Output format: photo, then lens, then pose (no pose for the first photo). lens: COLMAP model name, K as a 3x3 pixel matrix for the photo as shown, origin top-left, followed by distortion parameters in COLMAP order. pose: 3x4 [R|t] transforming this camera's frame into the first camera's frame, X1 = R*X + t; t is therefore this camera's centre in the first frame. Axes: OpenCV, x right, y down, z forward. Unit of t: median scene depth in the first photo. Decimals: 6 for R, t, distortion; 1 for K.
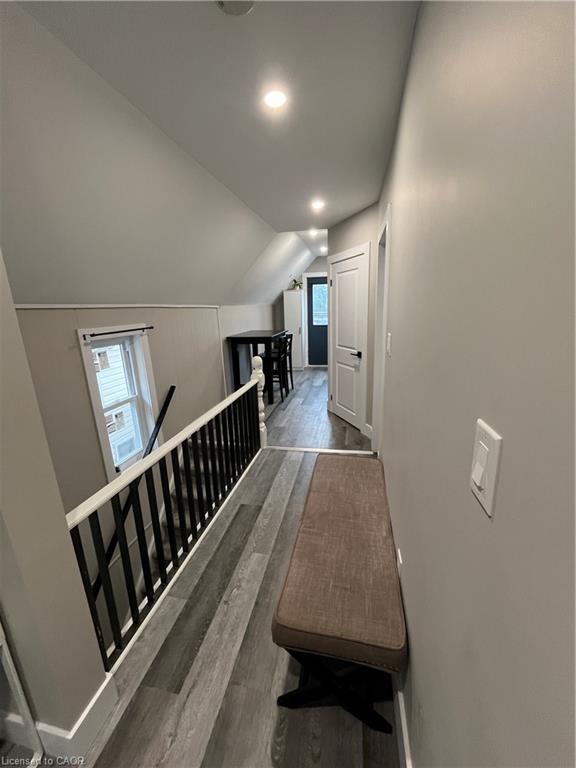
lens RADIAL K [[311.3, 0, 285.8], [0, 311.3, 385.3], [0, 0, 1]] dist [-0.006759, -0.000019]
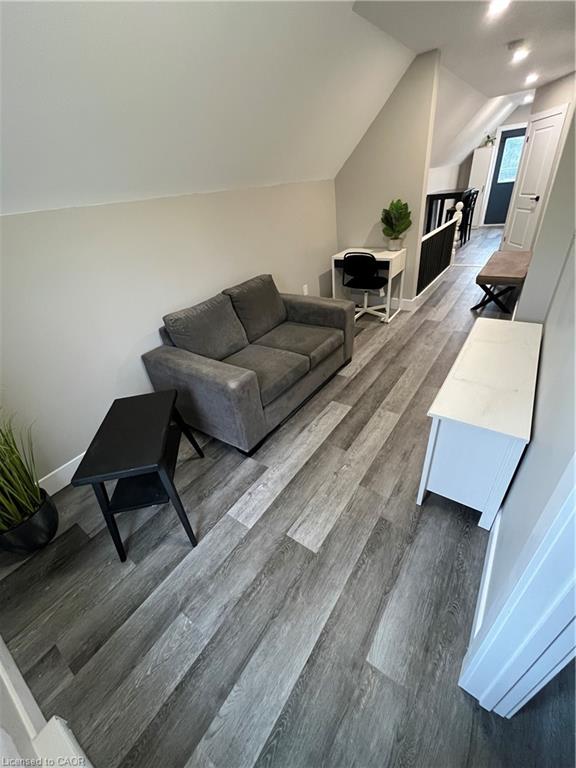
lens RADIAL K [[311.3, 0, 285.8], [0, 311.3, 385.3], [0, 0, 1]] dist [-0.006759, -0.000019]
pose [[0.913426, 0.156316, -0.375790, -0.080232], [-0.019942, 0.939387, 0.342279, 0.129972], [0.406516, -0.305153, 0.861178, -0.506500]]
